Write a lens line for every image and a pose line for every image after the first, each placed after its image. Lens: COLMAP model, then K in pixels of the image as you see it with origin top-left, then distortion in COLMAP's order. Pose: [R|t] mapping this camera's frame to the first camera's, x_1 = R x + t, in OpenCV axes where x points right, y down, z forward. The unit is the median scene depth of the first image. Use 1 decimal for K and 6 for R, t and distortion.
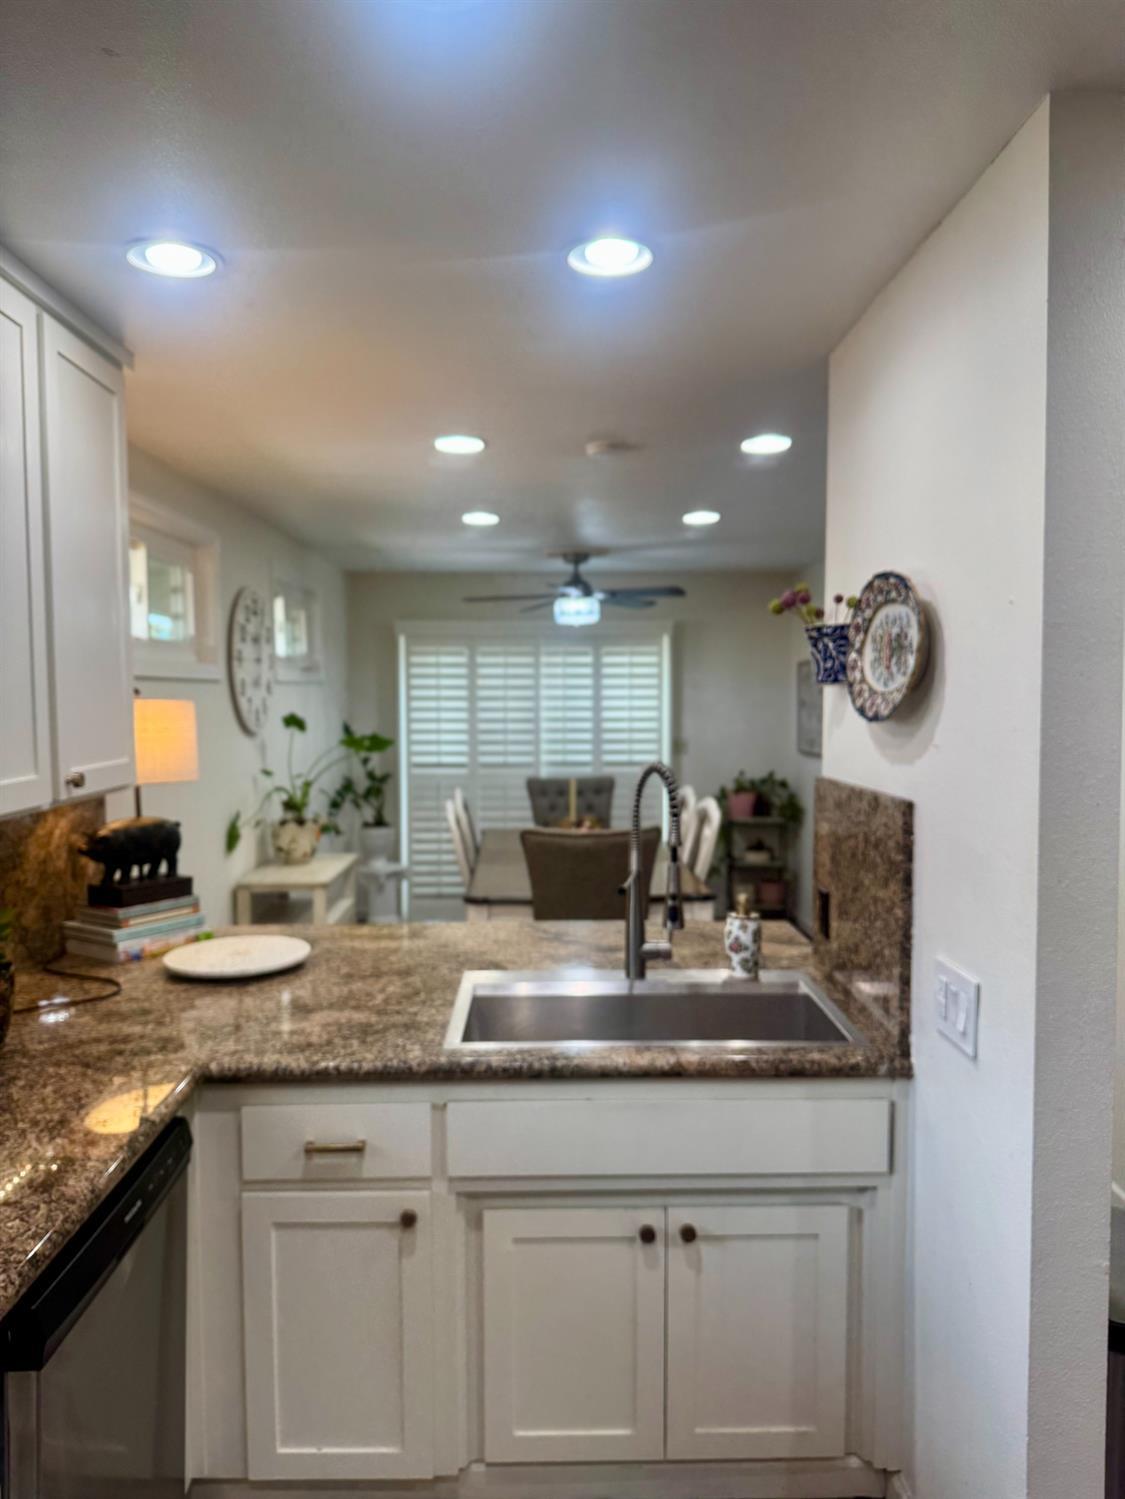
lens RADIAL K [[1042.5, 0, 558.0], [0, 1042.5, 756.5], [0, 0, 1]] dist [0.122454, -0.164556]
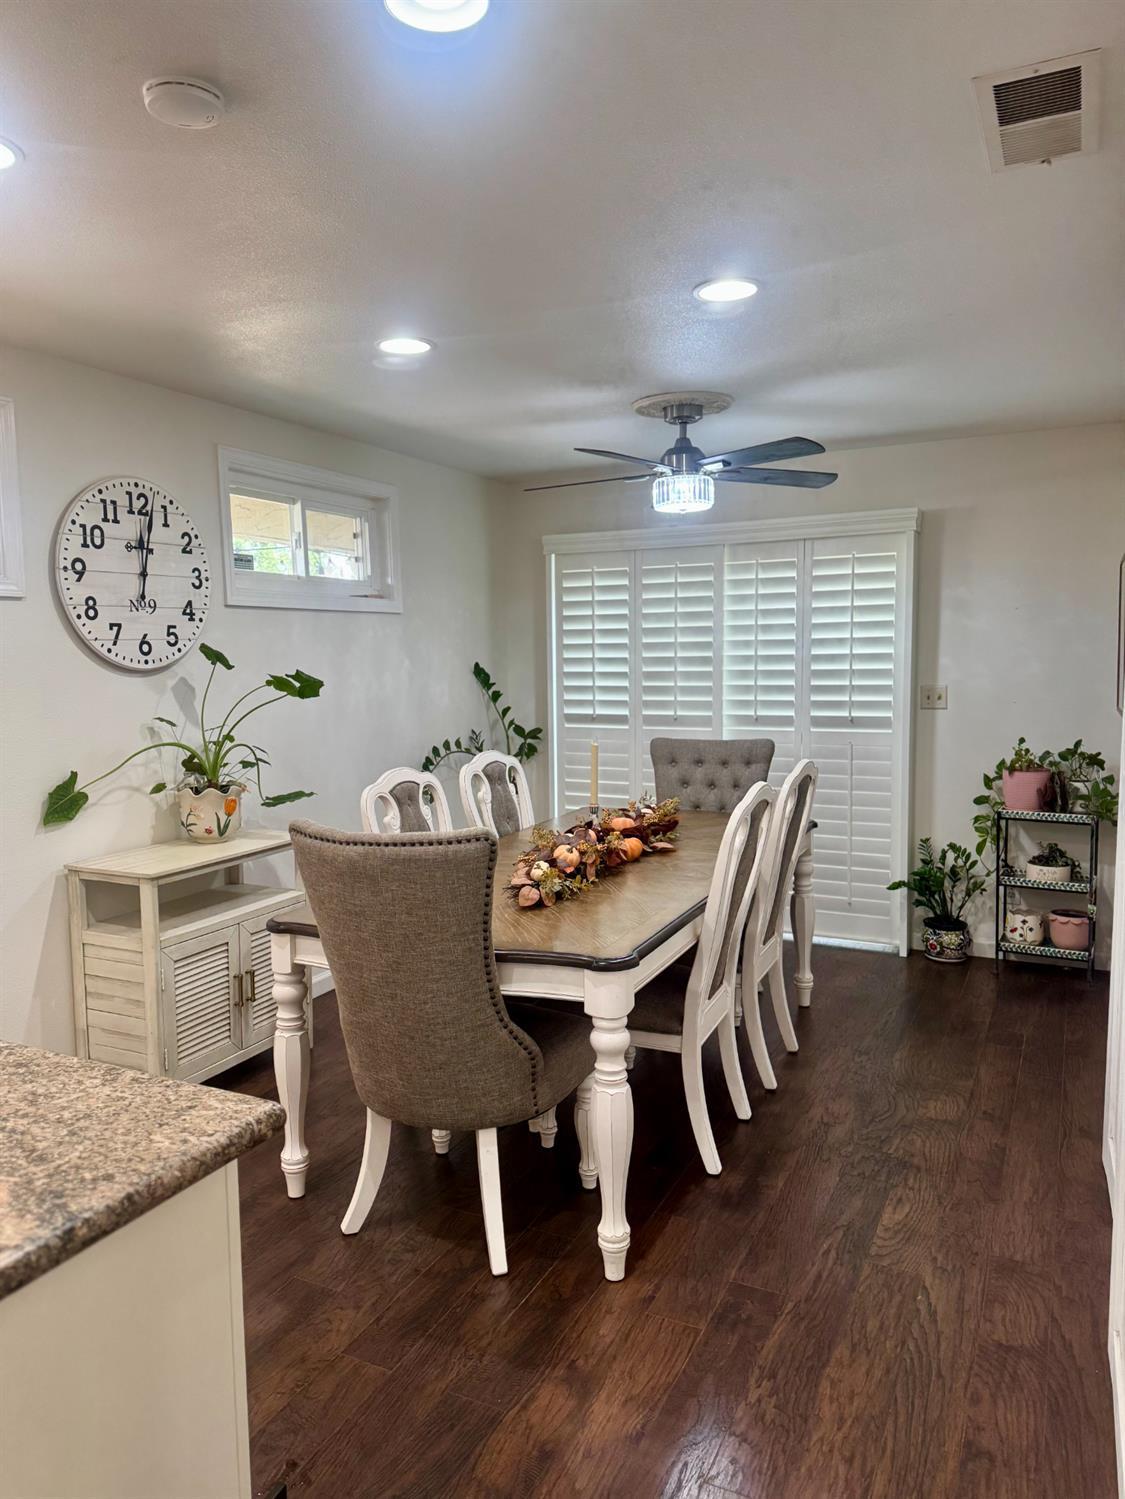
lens RADIAL K [[1042.5, 0, 558.0], [0, 1042.5, 756.5], [0, 0, 1]] dist [0.122454, -0.164556]
pose [[0.882050, 0.039985, -0.469455, 0.234178], [-0.017185, 0.998460, 0.052753, -0.004244], [0.470841, -0.038464, 0.881379, 0.298995]]
